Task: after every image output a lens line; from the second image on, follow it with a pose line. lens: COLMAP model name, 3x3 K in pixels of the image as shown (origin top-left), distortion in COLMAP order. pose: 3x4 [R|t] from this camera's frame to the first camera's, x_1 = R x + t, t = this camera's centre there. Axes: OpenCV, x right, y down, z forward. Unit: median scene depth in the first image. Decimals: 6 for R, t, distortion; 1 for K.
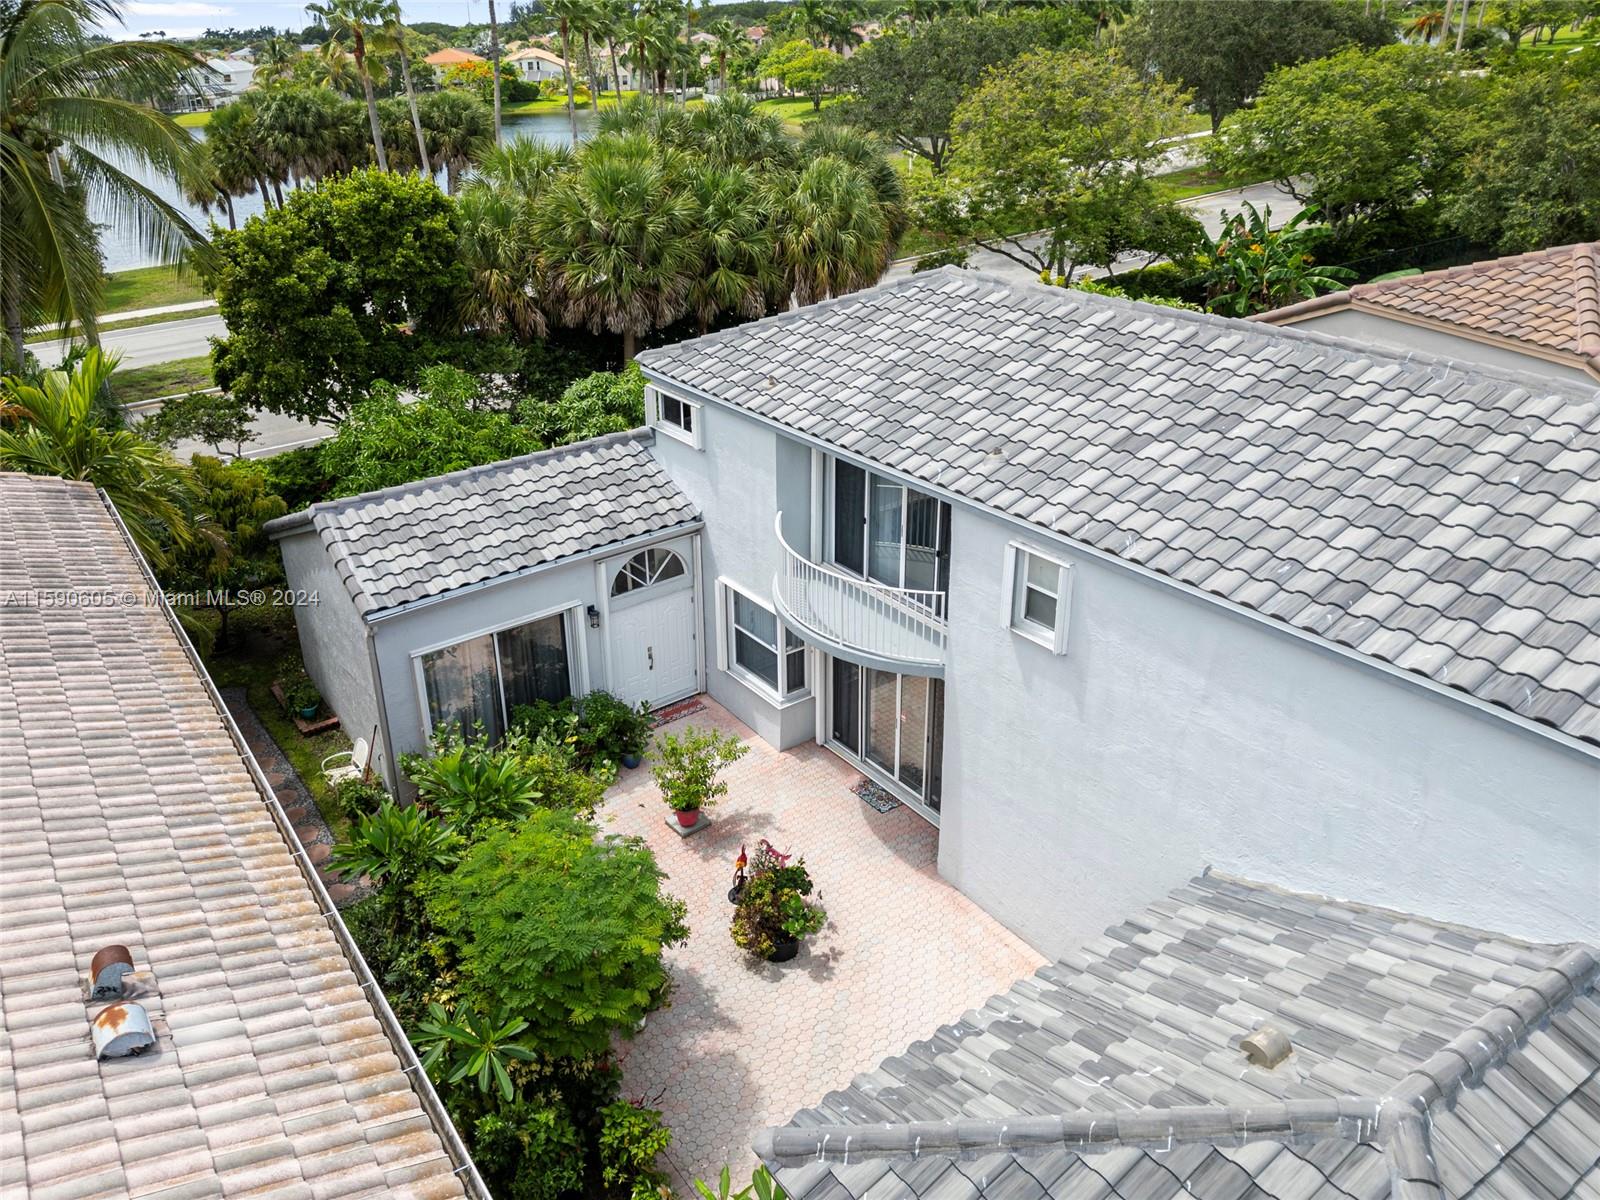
lens RADIAL K [[1123.6, 0, 634.6], [0, 1123.6, 537.6], [0, 0, 1]] dist [0.071447, 0.000388]
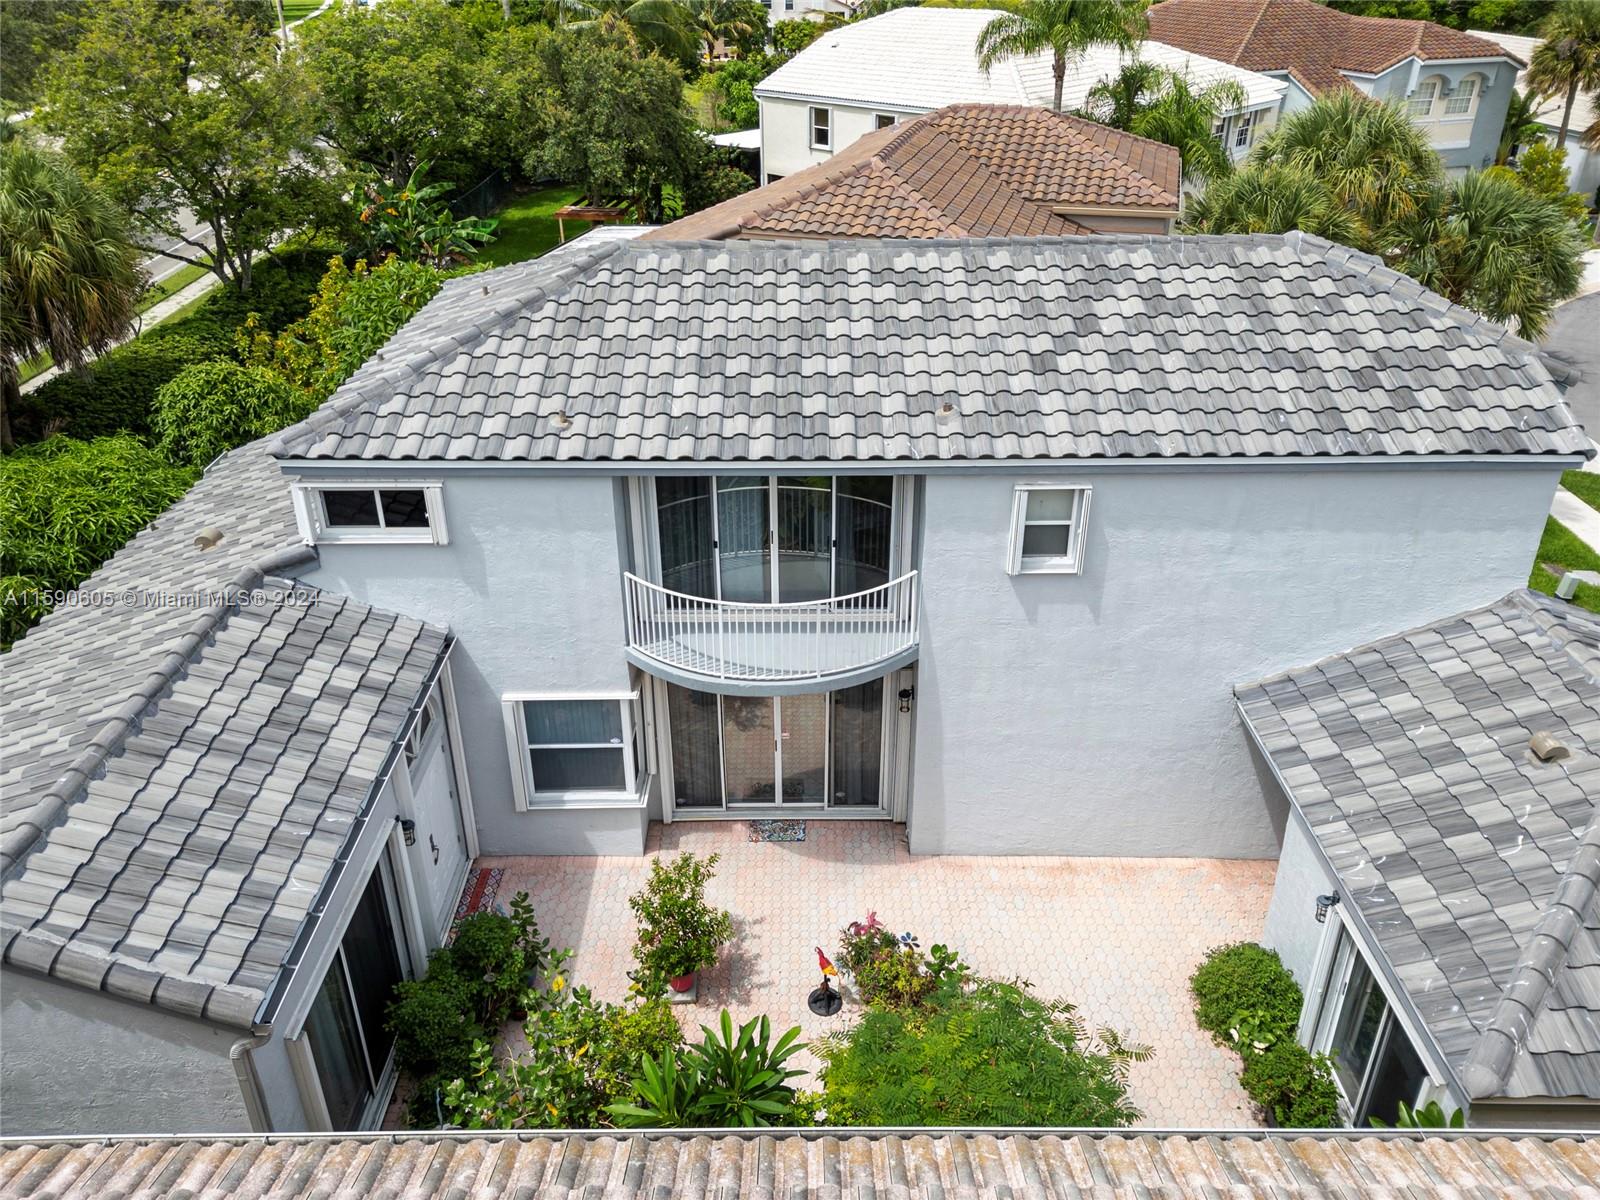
lens RADIAL K [[1191.1, 0, 800.0], [0, 1191.1, 600.0], [0, 0, 1]] dist [0.081834, 0.000584]
pose [[0.537917, -0.380546, 0.752217, -0.436054], [0.336636, 0.915045, 0.222190, -0.149551], [-0.772866, 0.133703, 0.620324, 0.381786]]
